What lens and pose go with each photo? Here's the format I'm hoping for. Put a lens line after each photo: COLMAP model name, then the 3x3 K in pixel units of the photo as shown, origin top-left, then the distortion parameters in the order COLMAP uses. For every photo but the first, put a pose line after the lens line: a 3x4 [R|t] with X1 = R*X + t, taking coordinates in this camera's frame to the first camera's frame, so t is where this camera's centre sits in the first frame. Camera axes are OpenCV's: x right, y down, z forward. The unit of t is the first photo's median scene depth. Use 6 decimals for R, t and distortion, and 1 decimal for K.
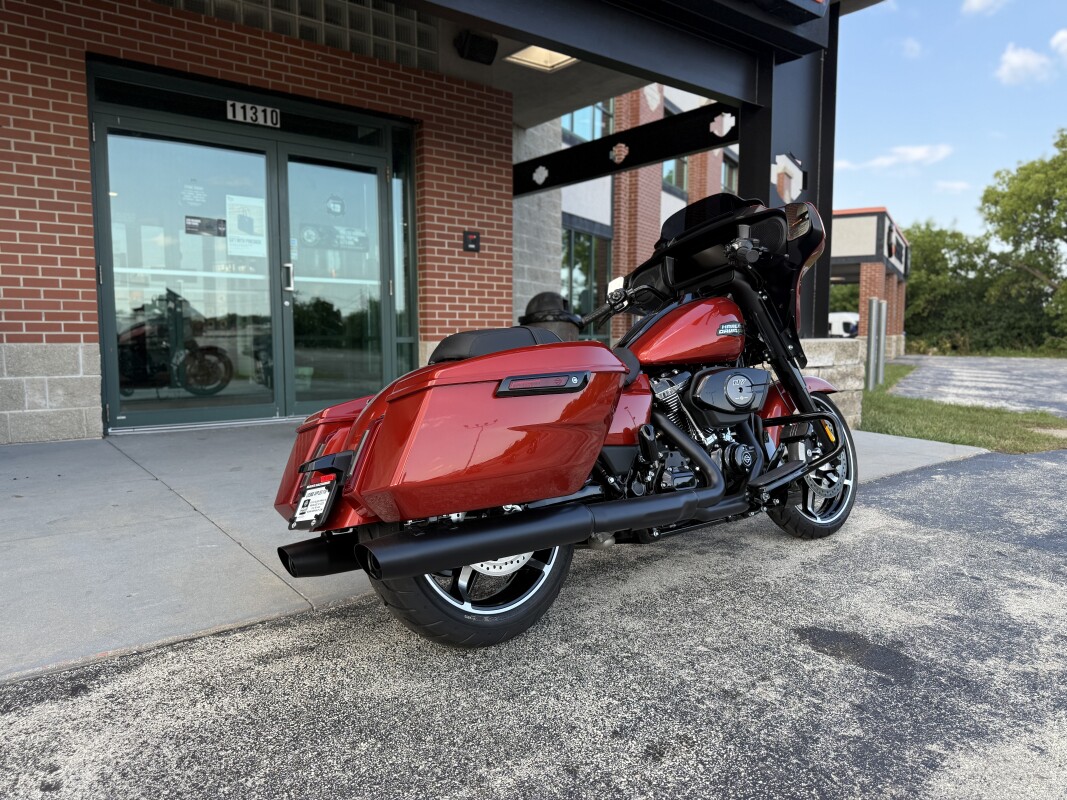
lens RADIAL K [[746.2, 0, 549.2], [0, 746.2, 412.6], [0, 0, 1]] dist [0.060566, -0.077632]
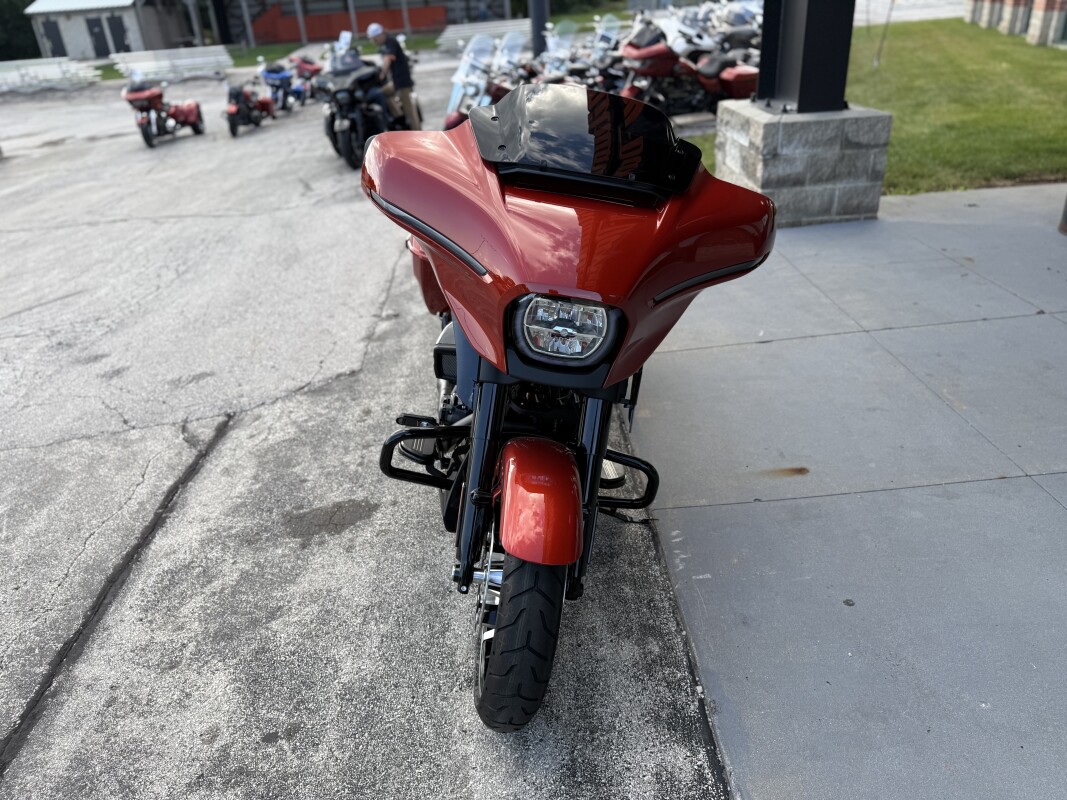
lens RADIAL K [[755.3, 0, 531.4], [0, 755.3, 402.7], [0, 0, 1]] dist [0.155938, -0.314753]
pose [[-0.608967, 0.393849, -0.688507, 0.811981], [-0.018869, 0.860578, 0.508969, -0.416485], [0.792971, 0.322937, -0.516632, 1.506029]]
